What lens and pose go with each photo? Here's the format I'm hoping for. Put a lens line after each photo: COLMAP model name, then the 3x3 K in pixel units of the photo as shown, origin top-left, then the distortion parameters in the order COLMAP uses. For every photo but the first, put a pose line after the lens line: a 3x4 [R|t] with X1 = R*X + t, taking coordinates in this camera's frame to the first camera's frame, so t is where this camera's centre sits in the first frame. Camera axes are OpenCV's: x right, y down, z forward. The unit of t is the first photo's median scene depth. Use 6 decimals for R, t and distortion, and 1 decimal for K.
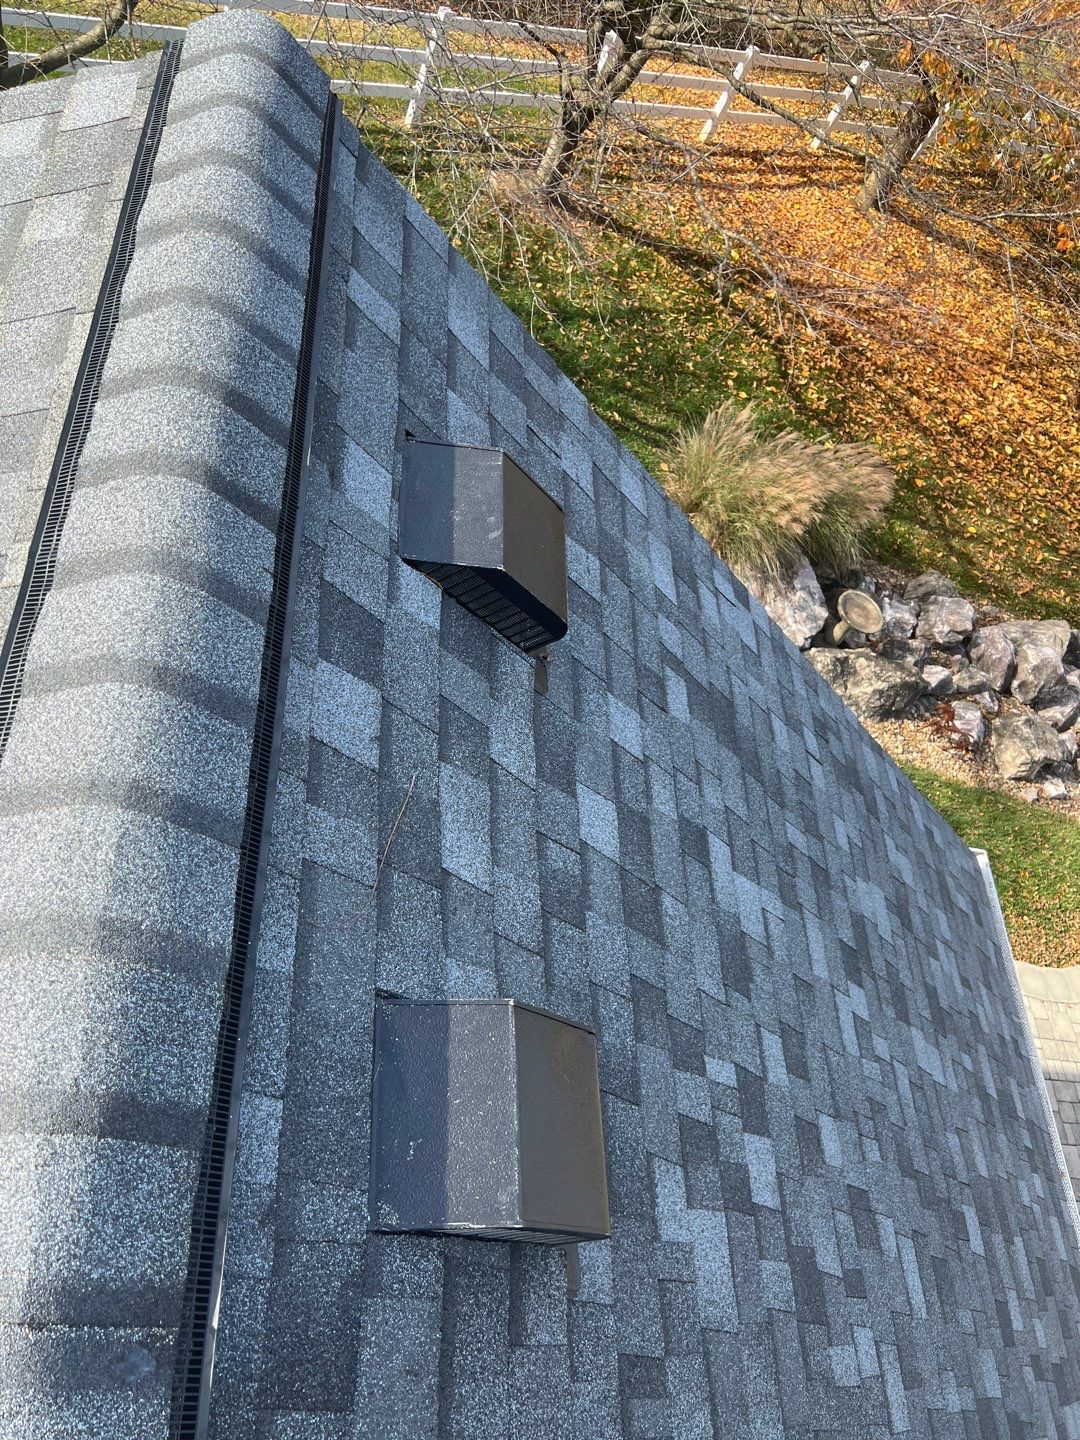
lens RADIAL K [[1082.1, 0, 540.0], [0, 1082.1, 720.0], [0, 0, 1]] dist [0.050785, -0.074139]
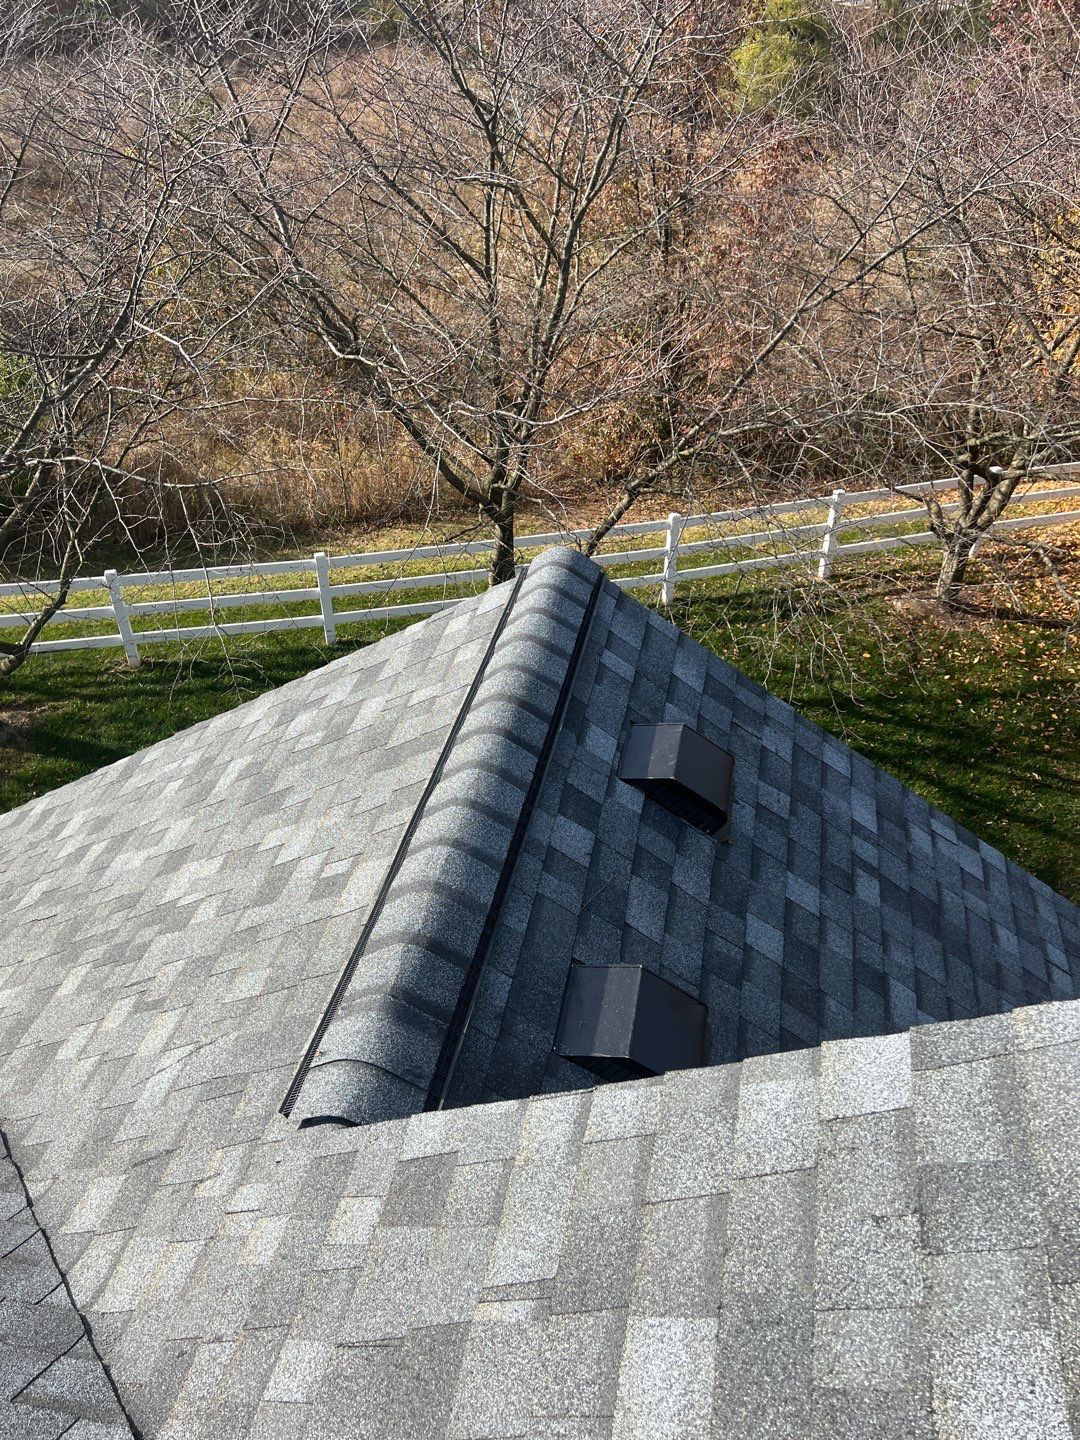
lens RADIAL K [[1082.1, 0, 540.0], [0, 1082.1, 720.0], [0, 0, 1]] dist [0.050785, -0.074139]
pose [[0.894807, -0.158647, -0.417315, 0.490279], [-0.012764, 0.925261, -0.379117, 0.420358], [0.446271, 0.344563, 0.825904, -0.582793]]
